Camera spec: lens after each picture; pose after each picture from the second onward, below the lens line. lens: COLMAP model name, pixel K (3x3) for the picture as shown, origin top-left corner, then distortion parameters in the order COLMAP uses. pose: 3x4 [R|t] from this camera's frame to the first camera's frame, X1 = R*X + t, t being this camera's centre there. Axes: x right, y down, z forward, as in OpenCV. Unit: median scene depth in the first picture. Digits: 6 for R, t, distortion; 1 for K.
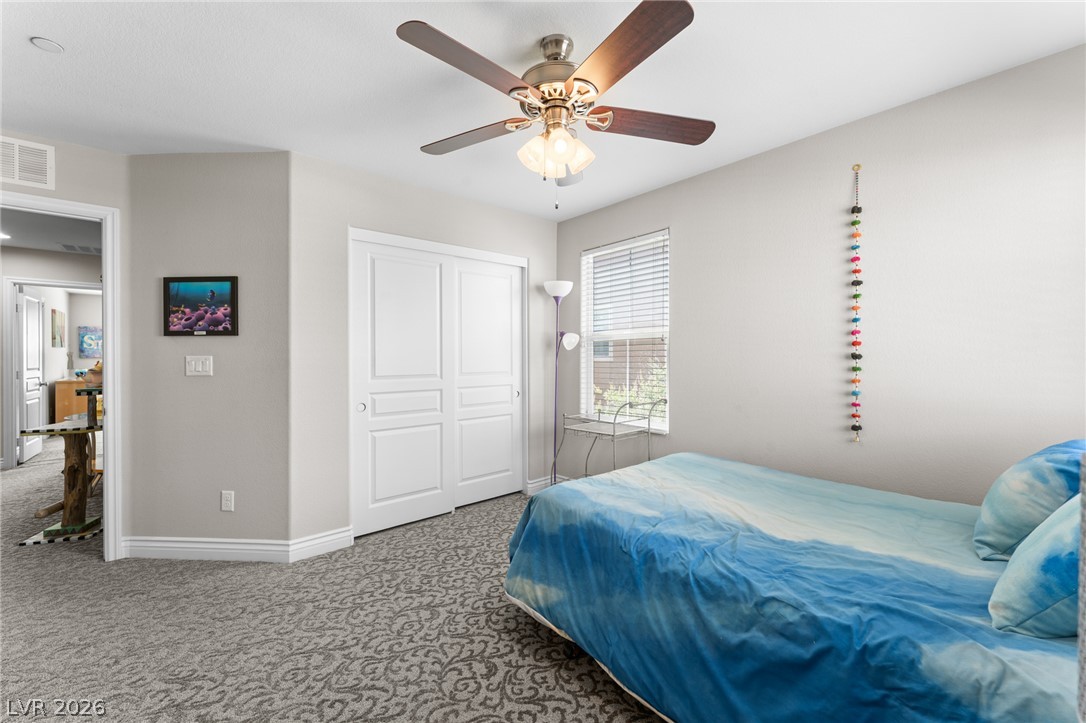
lens RADIAL K [[443.3, 0, 542.7], [0, 443.3, 353.9], [0, 0, 1]] dist [0.000134, -0.000578]
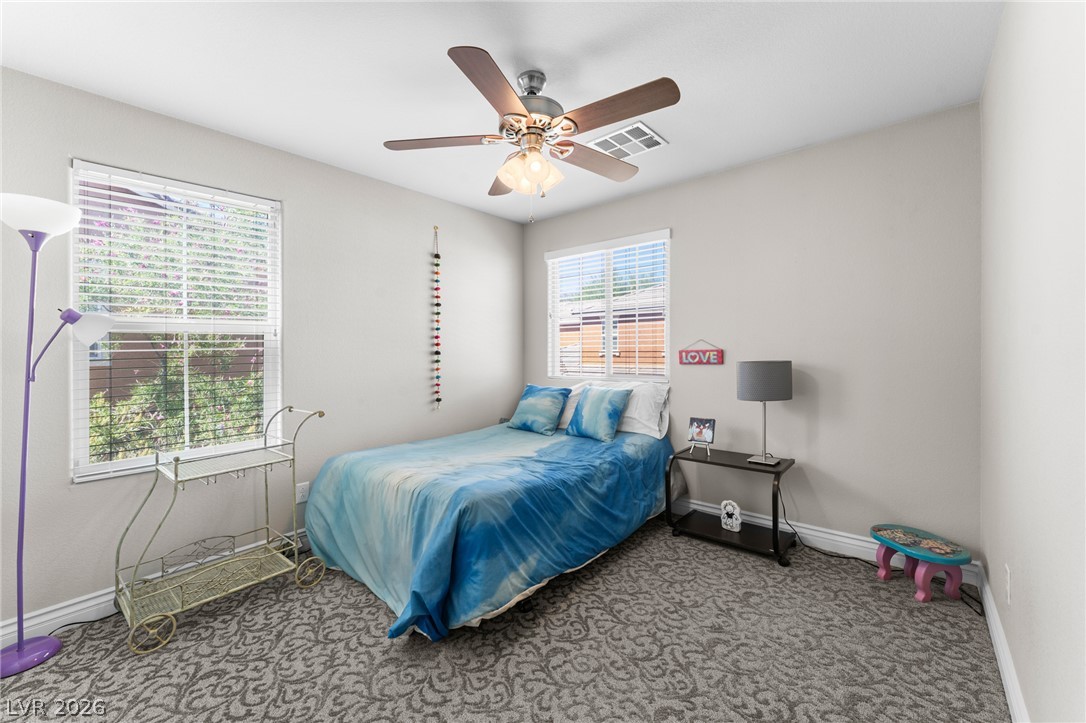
lens RADIAL K [[443.3, 0, 541.3], [0, 443.3, 356.1], [0, 0, 1]] dist [0.000134, -0.000578]
pose [[-0.159855, -0.007448, 0.987112, -0.855581], [0.011669, 0.999887, 0.009435, 0.006518], [-0.987071, 0.013027, -0.159751, 0.902146]]
